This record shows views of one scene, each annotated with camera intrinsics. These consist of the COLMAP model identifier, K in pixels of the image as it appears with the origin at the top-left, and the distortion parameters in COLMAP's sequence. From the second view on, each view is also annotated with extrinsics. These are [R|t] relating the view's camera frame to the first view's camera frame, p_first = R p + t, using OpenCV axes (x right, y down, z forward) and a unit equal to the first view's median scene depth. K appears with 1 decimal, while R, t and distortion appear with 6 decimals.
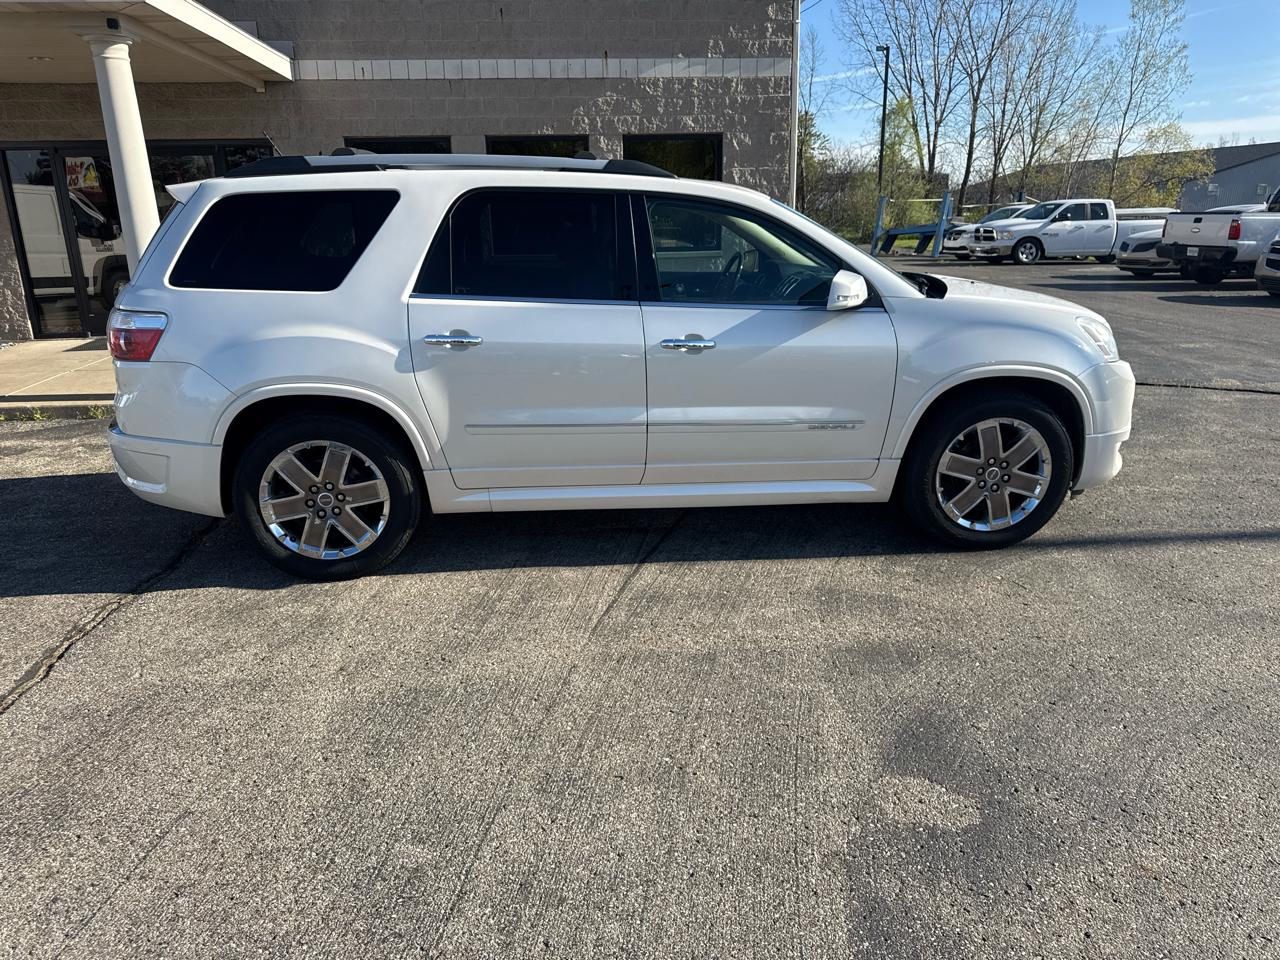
lens RADIAL K [[896.4, 0, 632.5], [0, 896.4, 478.2], [0, 0, 1]] dist [0.024710, -0.019777]
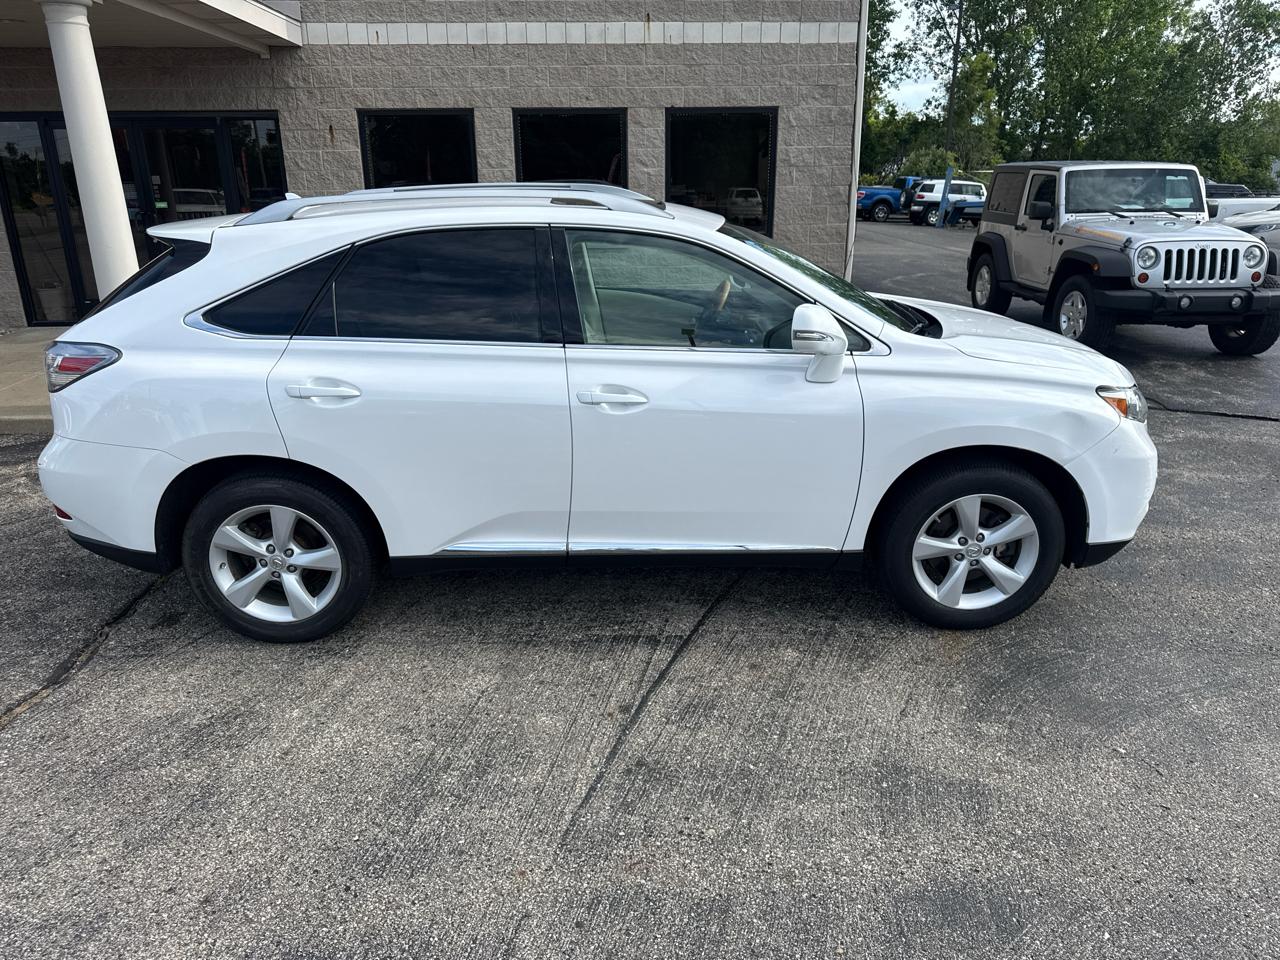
lens RADIAL K [[896.4, 0, 645.1], [0, 896.4, 476.5], [0, 0, 1]] dist [0.024710, -0.019777]
pose [[0.998858, 0.023678, -0.041492, 0.023067], [-0.022181, 0.999099, 0.036195, -0.075247], [0.042312, -0.035233, 0.998483, 0.146033]]
